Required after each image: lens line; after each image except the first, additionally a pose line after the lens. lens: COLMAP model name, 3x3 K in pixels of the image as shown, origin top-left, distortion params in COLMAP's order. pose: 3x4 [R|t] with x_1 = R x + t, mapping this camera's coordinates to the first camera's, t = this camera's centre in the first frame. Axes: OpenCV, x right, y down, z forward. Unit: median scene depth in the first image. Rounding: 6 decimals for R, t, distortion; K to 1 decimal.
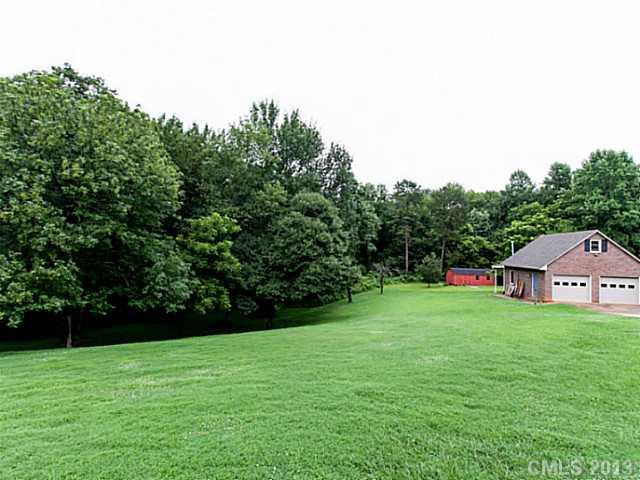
lens RADIAL K [[339.5, 0, 323.4], [0, 339.5, 238.1], [0, 0, 1]] dist [0.006586, 0.002614]
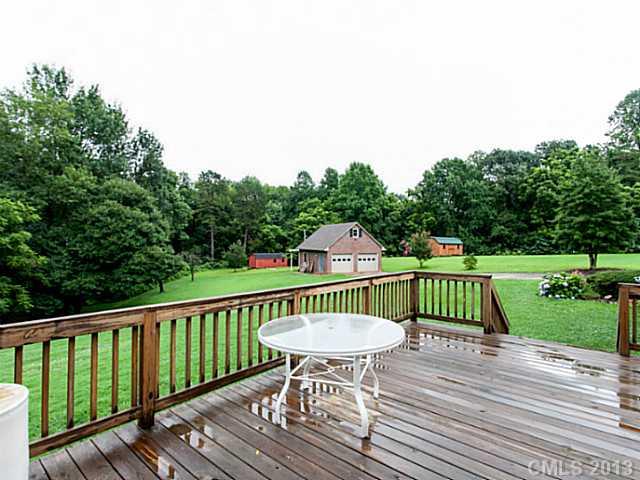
lens RADIAL K [[339.5, 0, 318.7], [0, 339.5, 235.1], [0, 0, 1]] dist [0.006586, 0.002614]
pose [[0.837487, -0.013438, 0.546292, -0.080864], [-0.001327, 0.999645, 0.026624, -0.004386], [-0.546456, -0.023022, 0.837171, -0.082628]]
